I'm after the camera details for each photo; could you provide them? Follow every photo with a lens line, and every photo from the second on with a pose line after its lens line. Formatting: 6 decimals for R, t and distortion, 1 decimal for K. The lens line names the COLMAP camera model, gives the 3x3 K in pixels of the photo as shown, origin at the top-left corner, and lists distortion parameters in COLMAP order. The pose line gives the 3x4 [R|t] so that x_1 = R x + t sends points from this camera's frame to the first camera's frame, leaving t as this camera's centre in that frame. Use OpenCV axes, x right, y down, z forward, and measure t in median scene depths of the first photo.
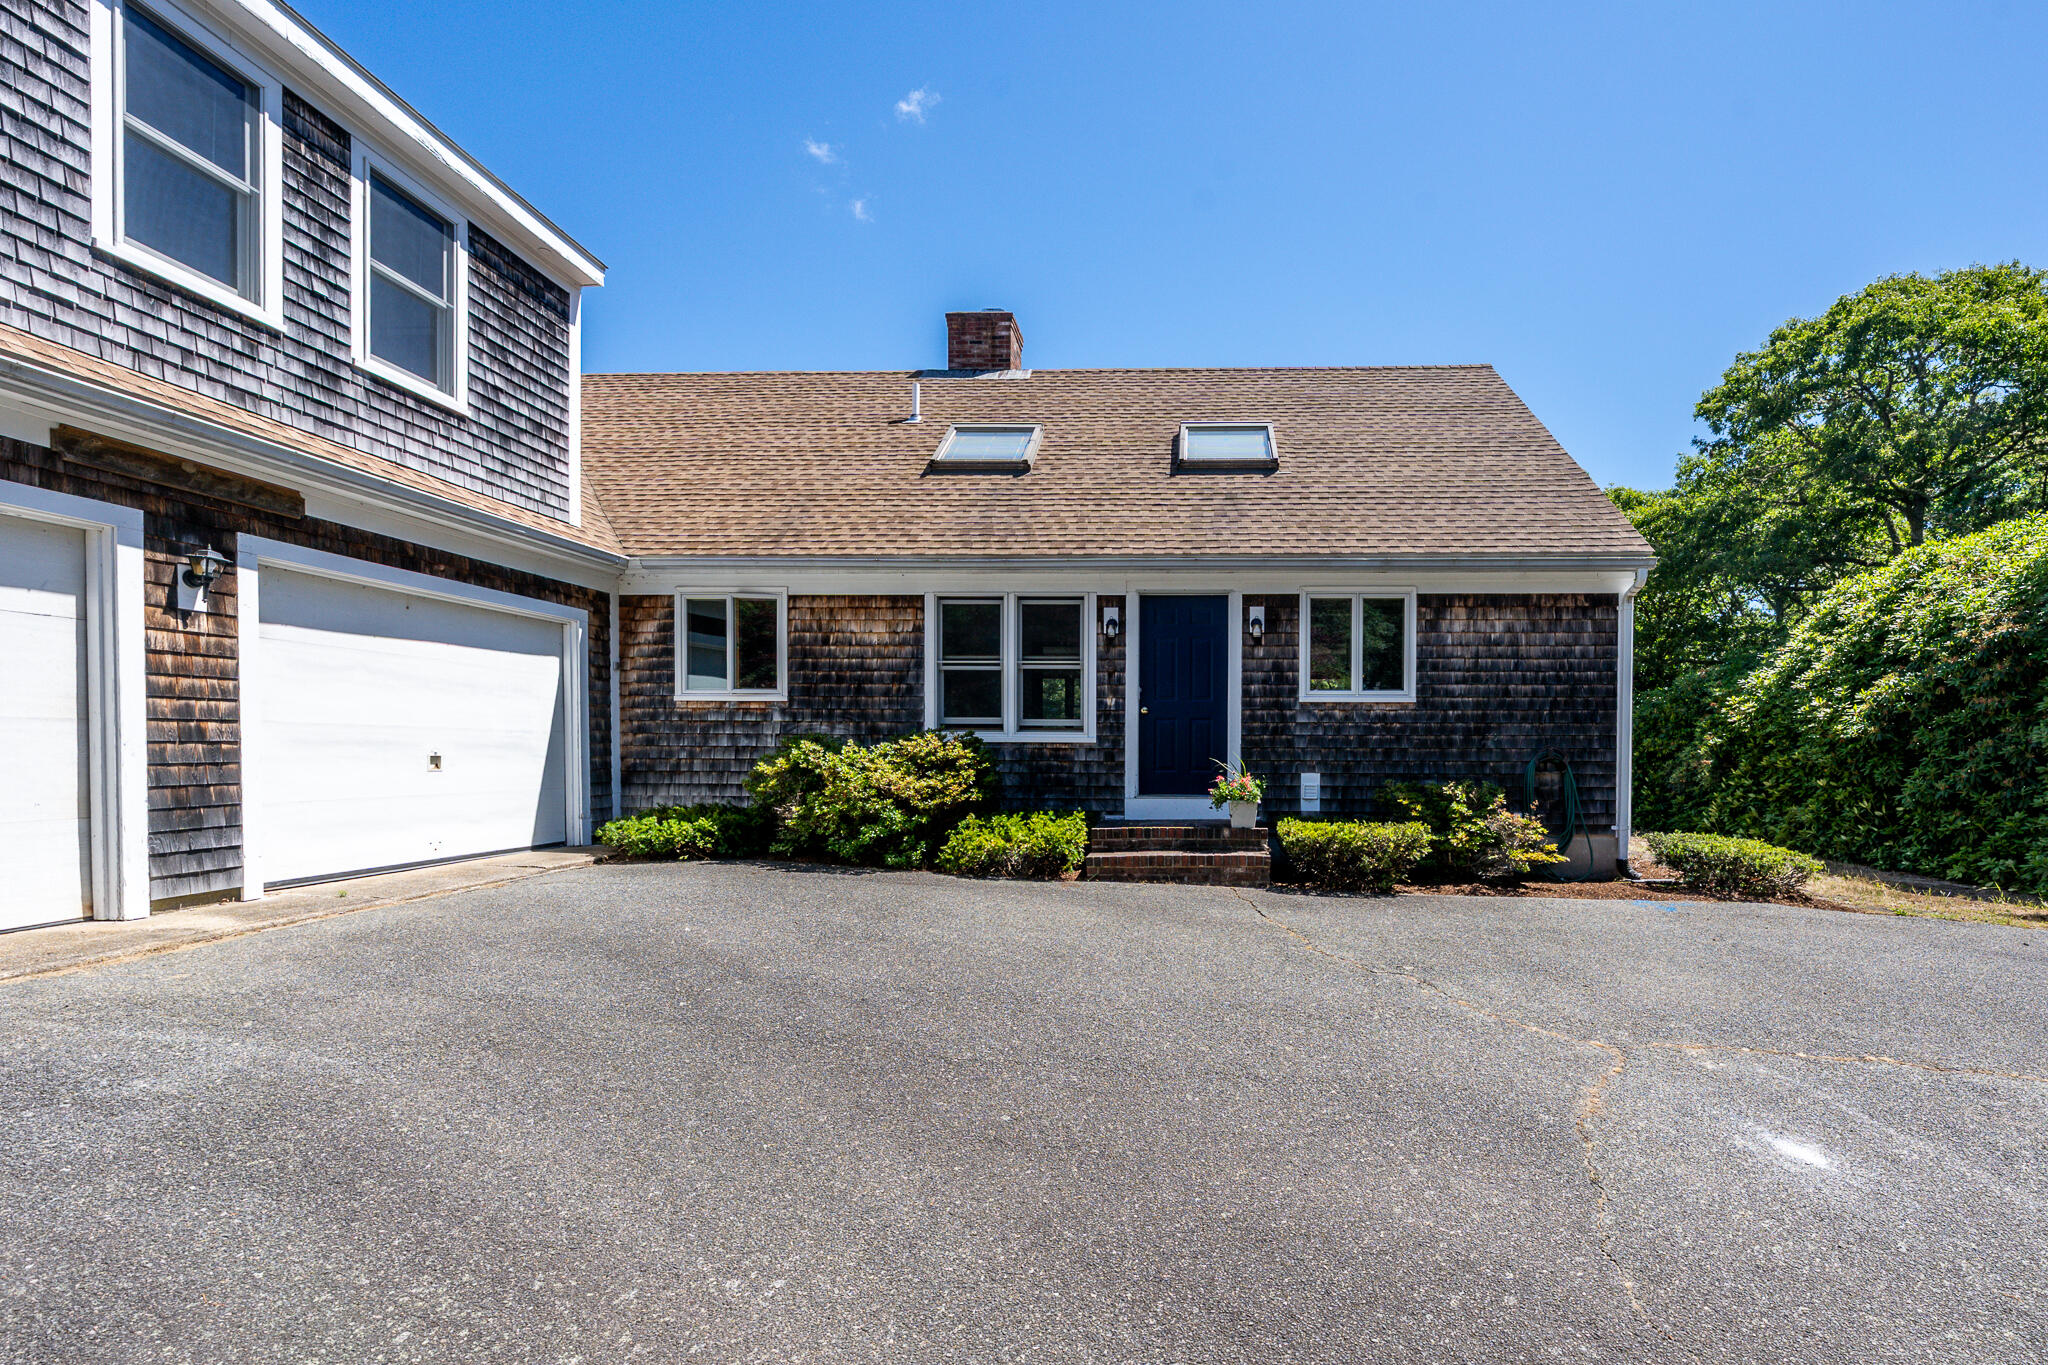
lens RADIAL K [[750.6, 0, 1022.7], [0, 750.6, 741.5], [0, 0, 1]] dist [-0.000648, -0.000052]
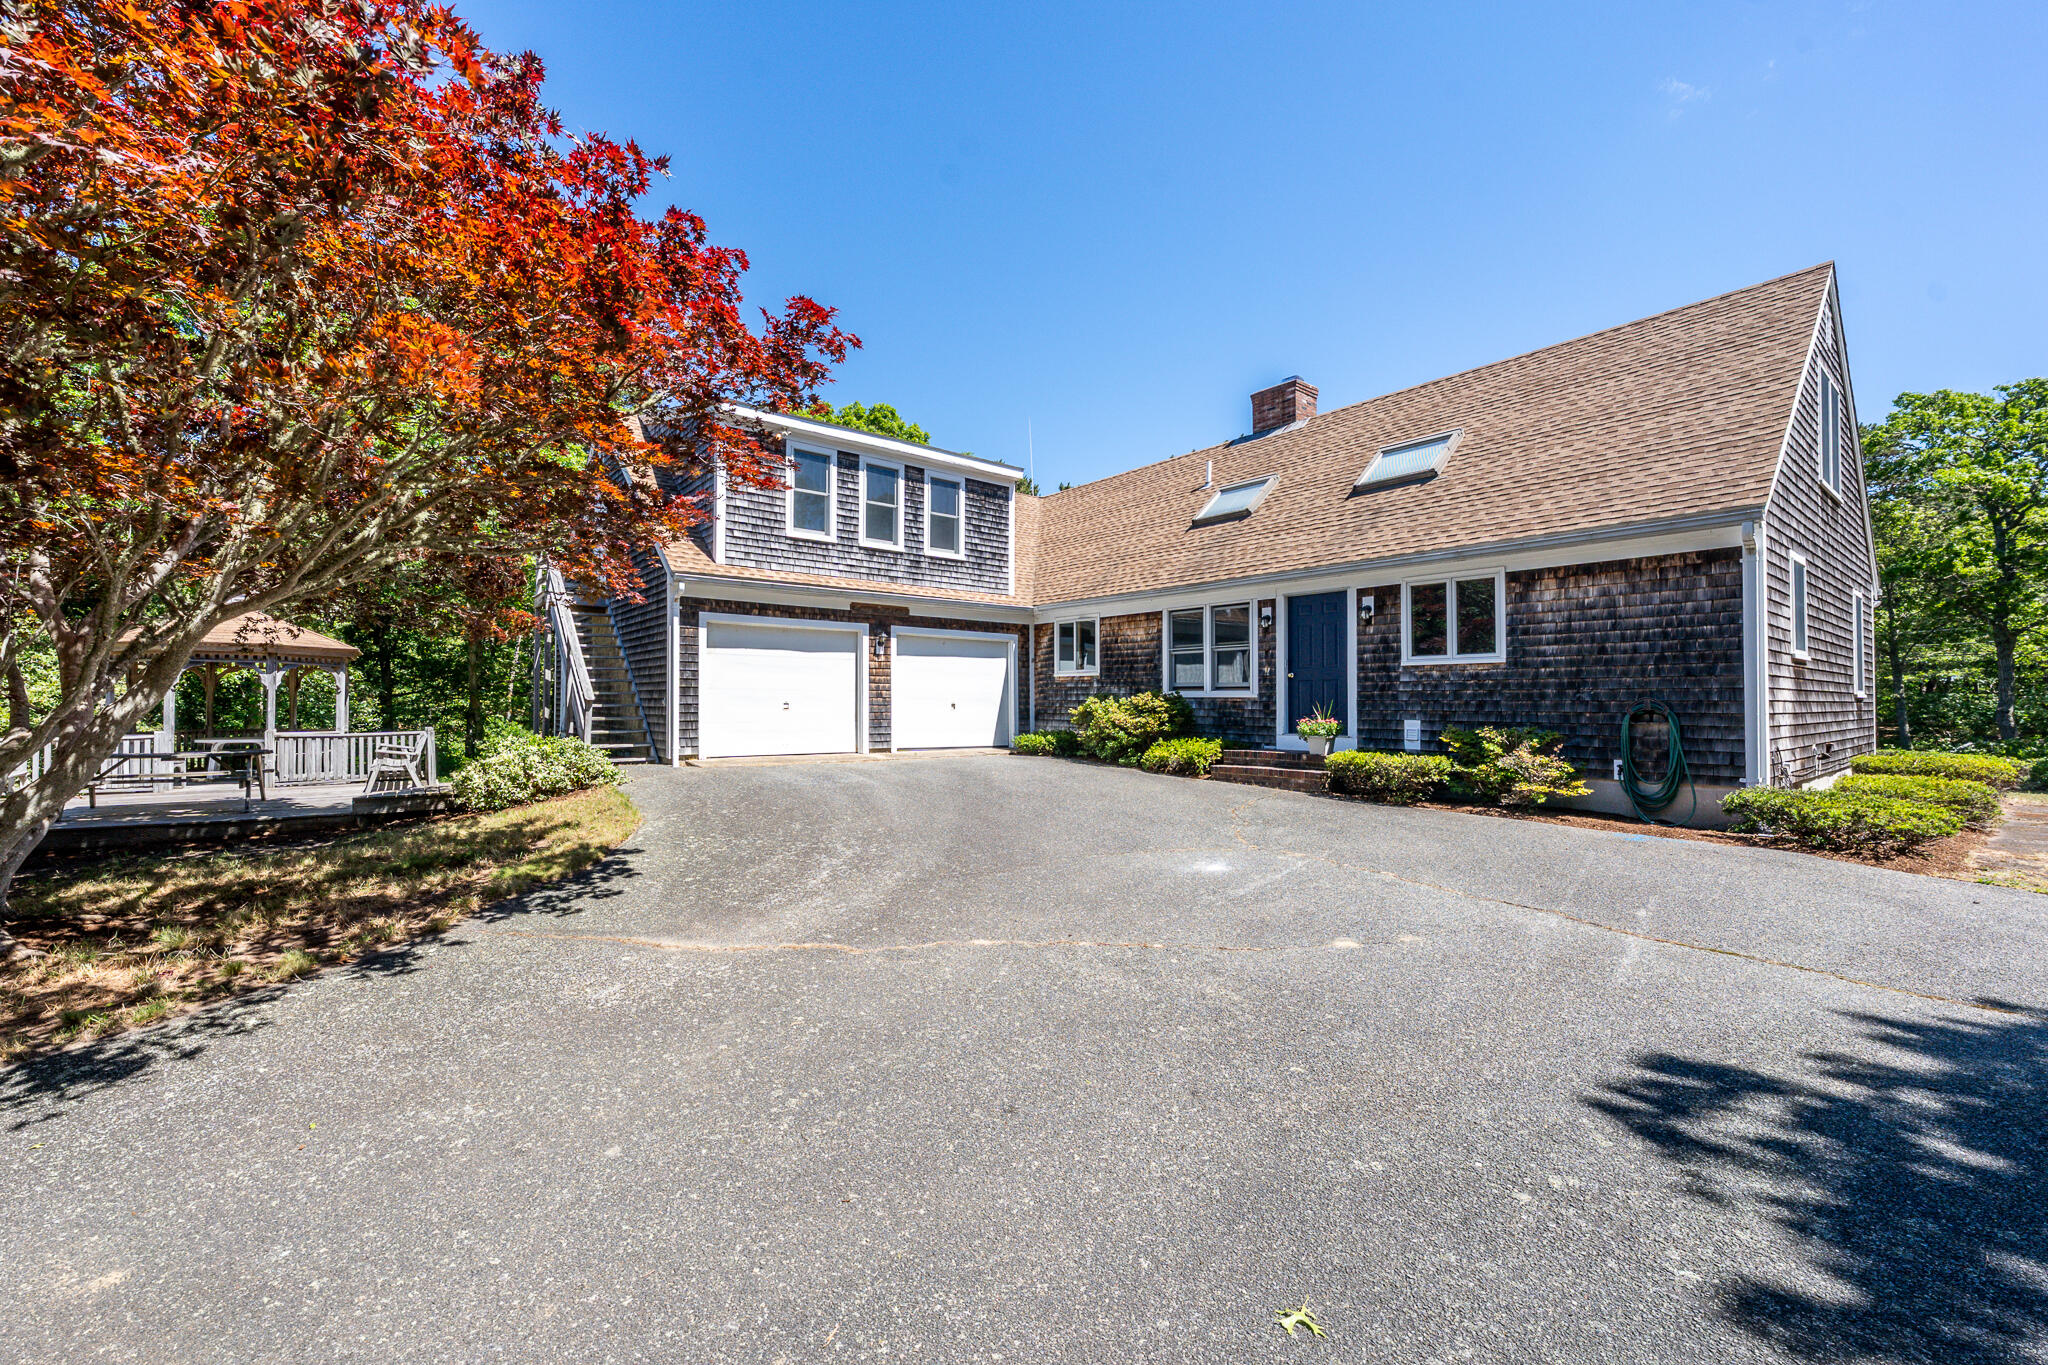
lens RADIAL K [[720.1, 0, 1004.6], [0, 720.1, 674.9], [0, 0, 1]] dist [-0.001081, -0.000109]
pose [[0.684570, -0.027415, -0.728431, 0.813909], [-0.000160, 0.999287, -0.037759, 0.011431], [0.728947, 0.025965, 0.684078, -0.371788]]
